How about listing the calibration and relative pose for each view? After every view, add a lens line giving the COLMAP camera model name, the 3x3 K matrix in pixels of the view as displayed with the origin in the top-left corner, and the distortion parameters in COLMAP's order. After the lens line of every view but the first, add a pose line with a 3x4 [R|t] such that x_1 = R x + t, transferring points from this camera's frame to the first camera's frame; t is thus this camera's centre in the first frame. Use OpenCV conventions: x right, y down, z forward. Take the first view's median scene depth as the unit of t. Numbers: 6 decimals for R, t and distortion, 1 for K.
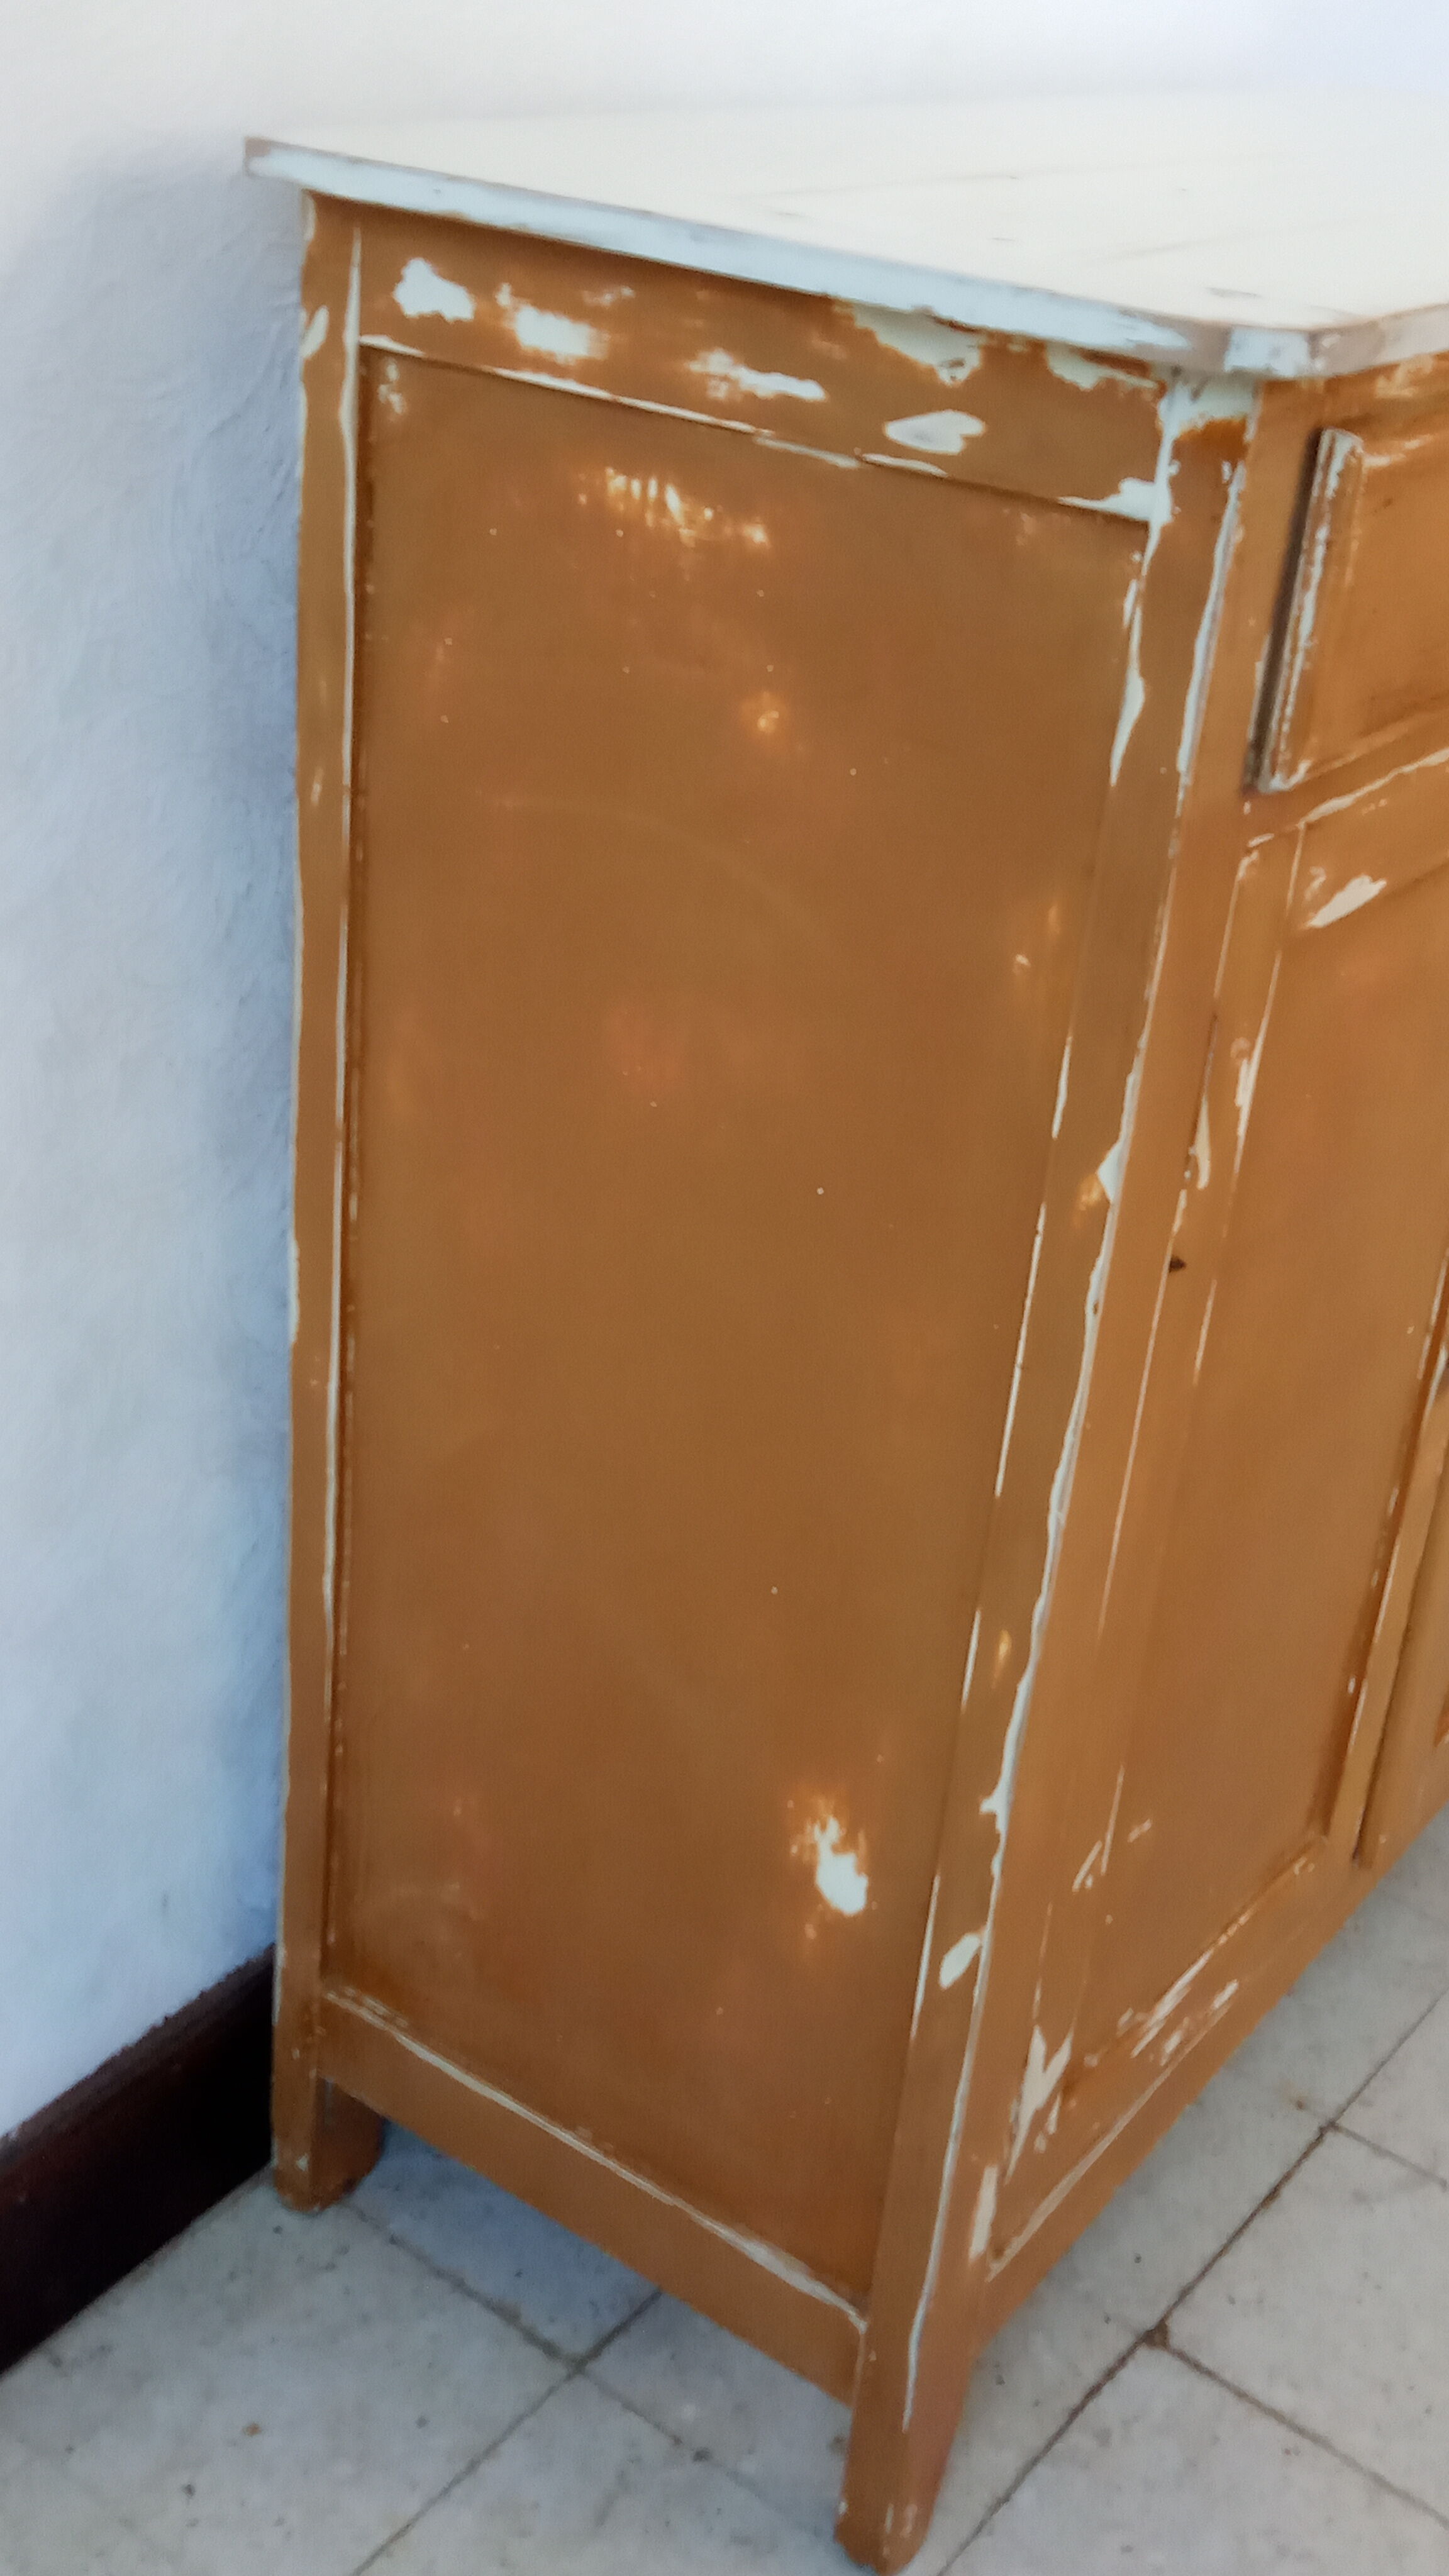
lens RADIAL K [[2815.2, 0, 724.5], [0, 2815.2, 1288.0], [0, 0, 1]] dist [0.046382, -0.056333]
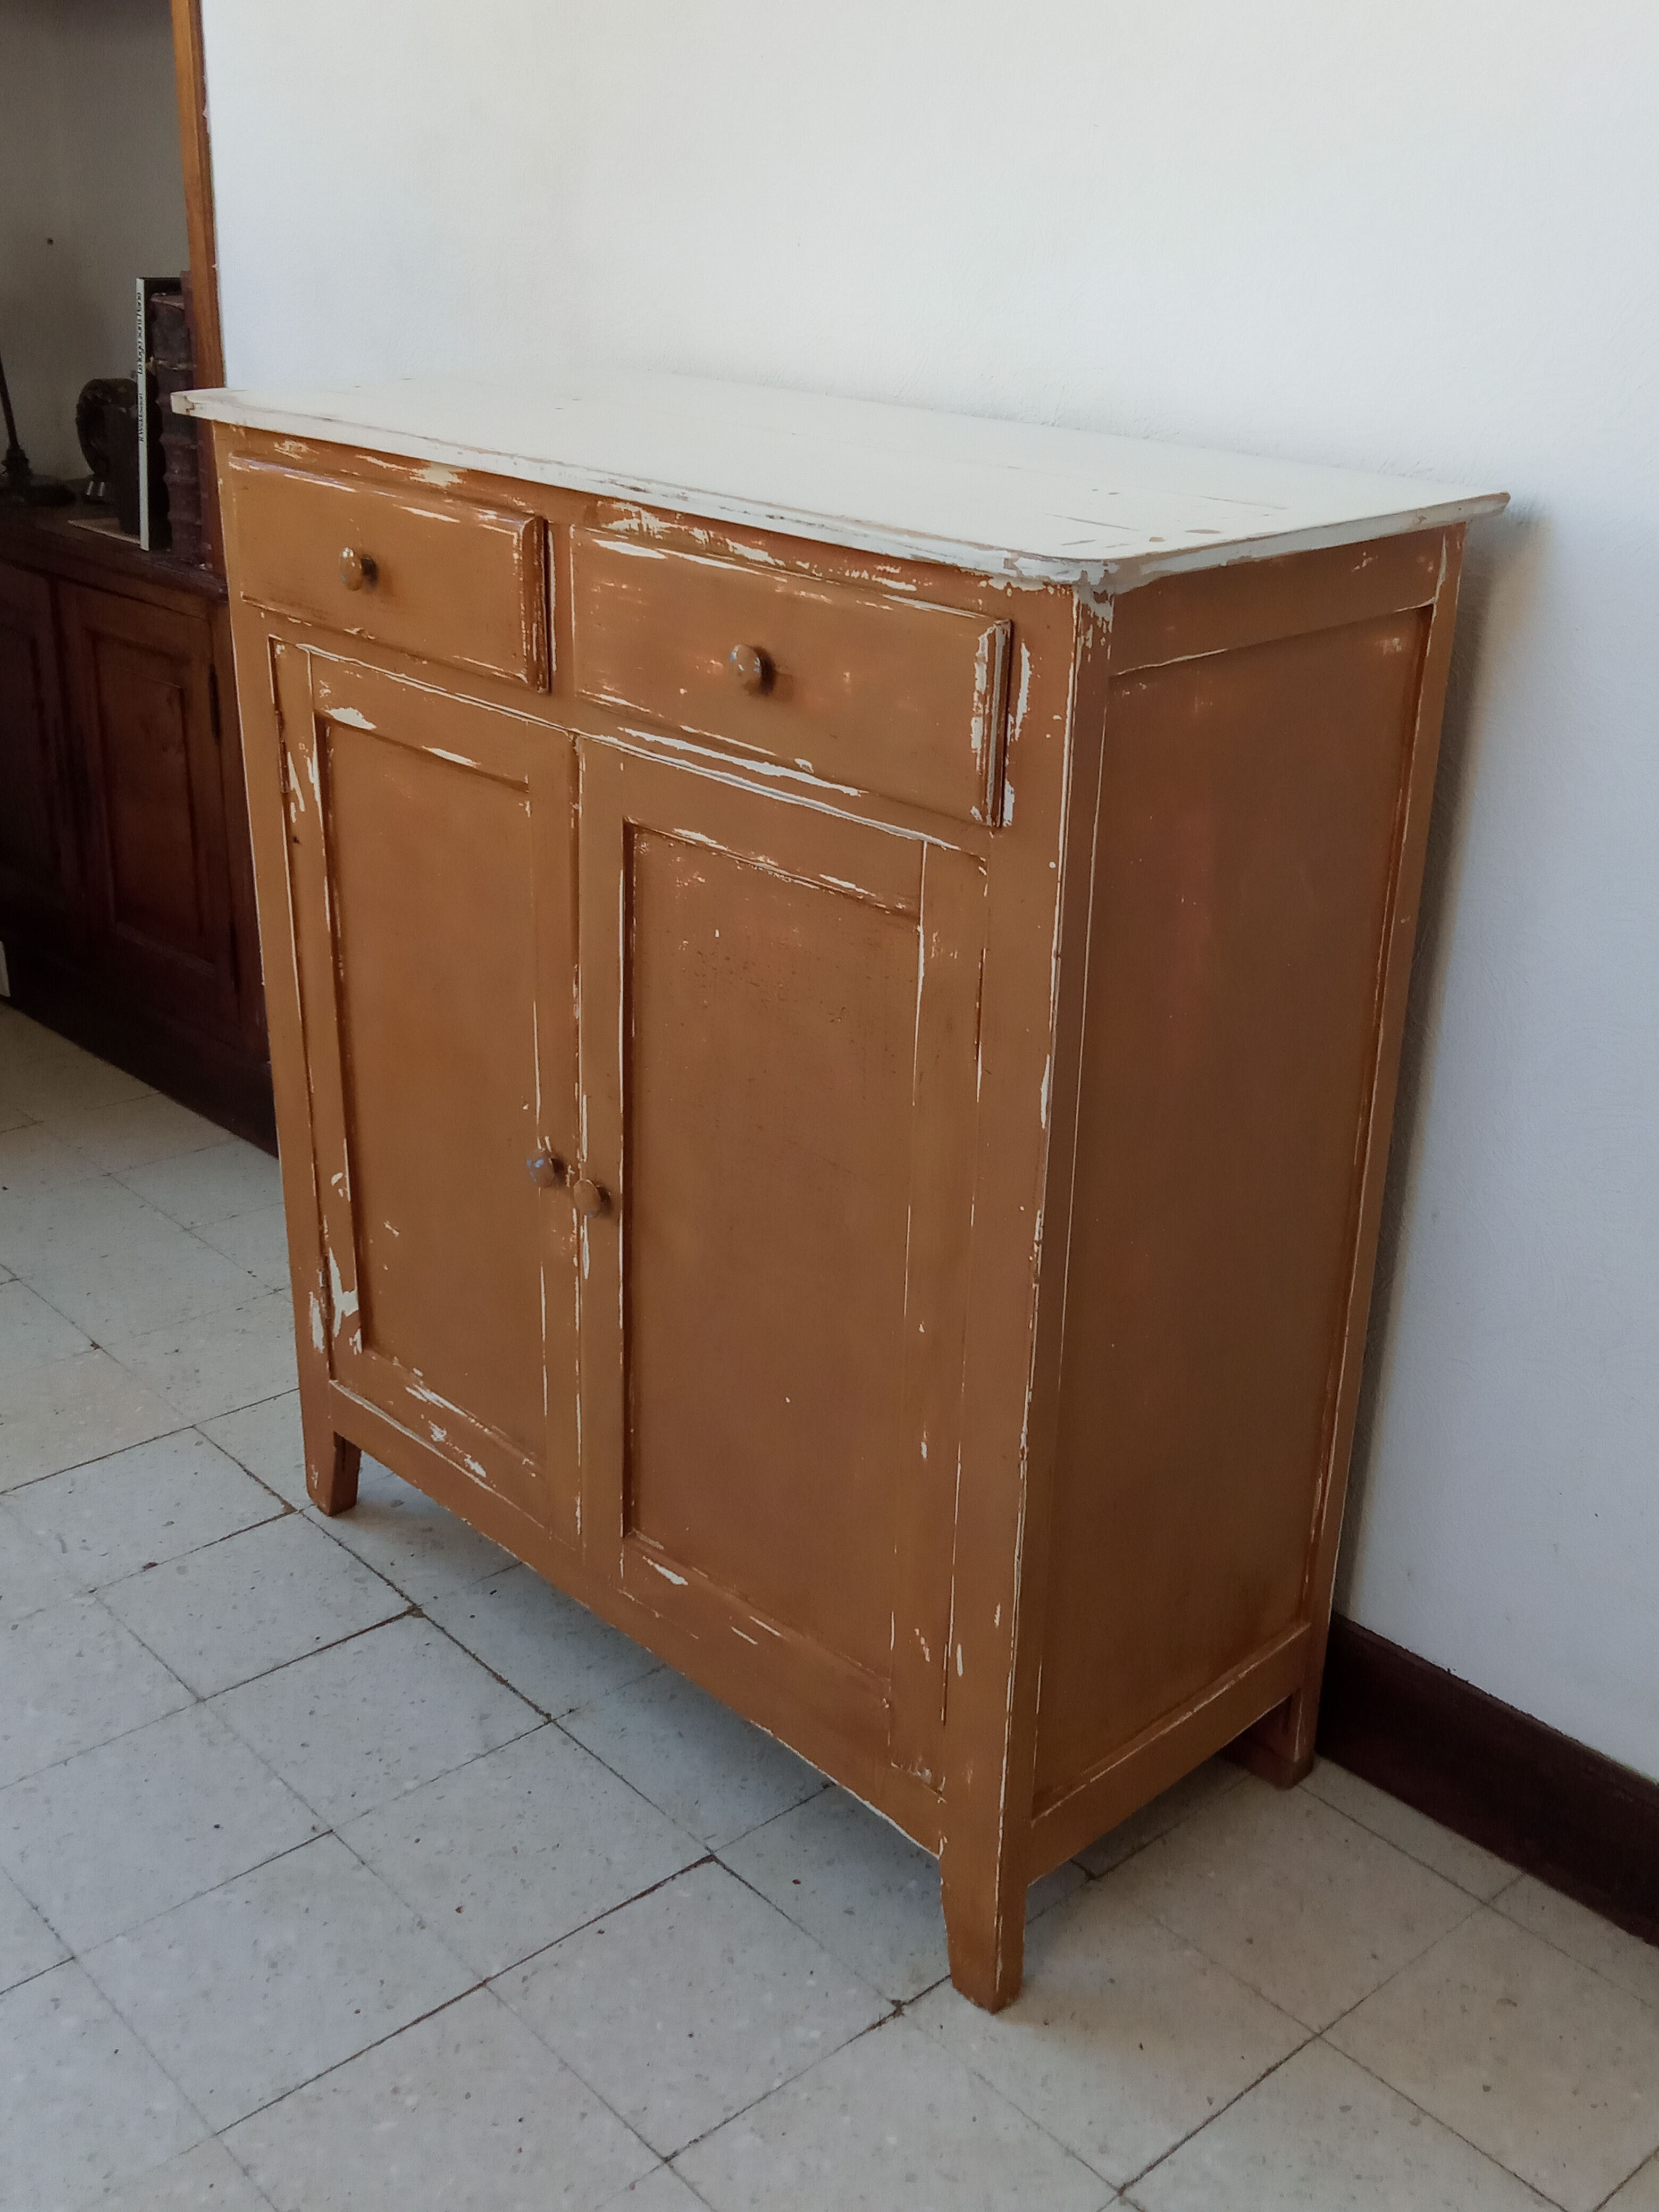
lens RADIAL K [[2269.1, 0, 837.1], [0, 2269.1, 1109.4], [0, 0, 1]] dist [0.091427, -0.252582]
pose [[-0.166537, 0.309523, -0.936195, 1.370879], [-0.489148, 0.798458, 0.350998, -0.506147], [0.856154, 0.516392, 0.018429, 1.081800]]
